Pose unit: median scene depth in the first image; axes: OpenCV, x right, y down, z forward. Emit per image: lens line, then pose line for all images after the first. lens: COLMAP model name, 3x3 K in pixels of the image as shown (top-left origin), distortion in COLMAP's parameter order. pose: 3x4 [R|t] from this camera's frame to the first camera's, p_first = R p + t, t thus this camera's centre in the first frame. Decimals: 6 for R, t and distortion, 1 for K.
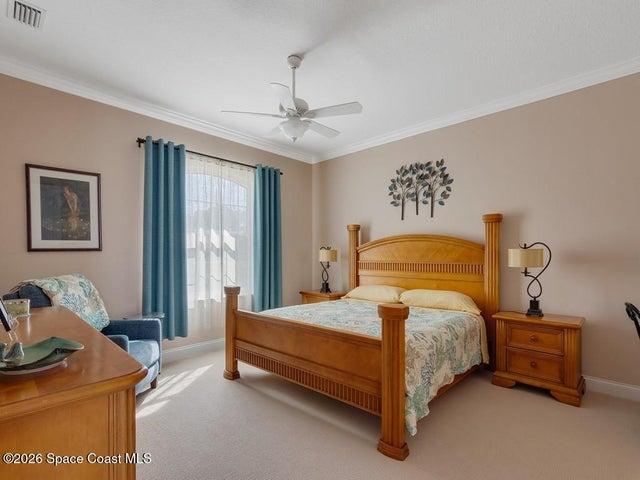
lens RADIAL K [[307.3, 0, 332.1], [0, 307.3, 253.7], [0, 0, 1]] dist [-0.003290, 0.001662]
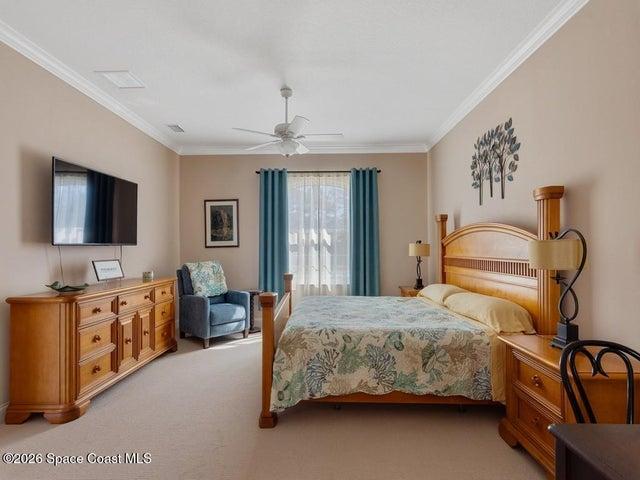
lens RADIAL K [[307.3, 0, 320.6], [0, 307.3, 244.8], [0, 0, 1]] dist [-0.003290, 0.001662]
pose [[0.688491, -0.011401, -0.725155, 0.575215], [0.006398, 0.999933, -0.009647, -0.002038], [0.725217, 0.002003, 0.688518, 0.170288]]
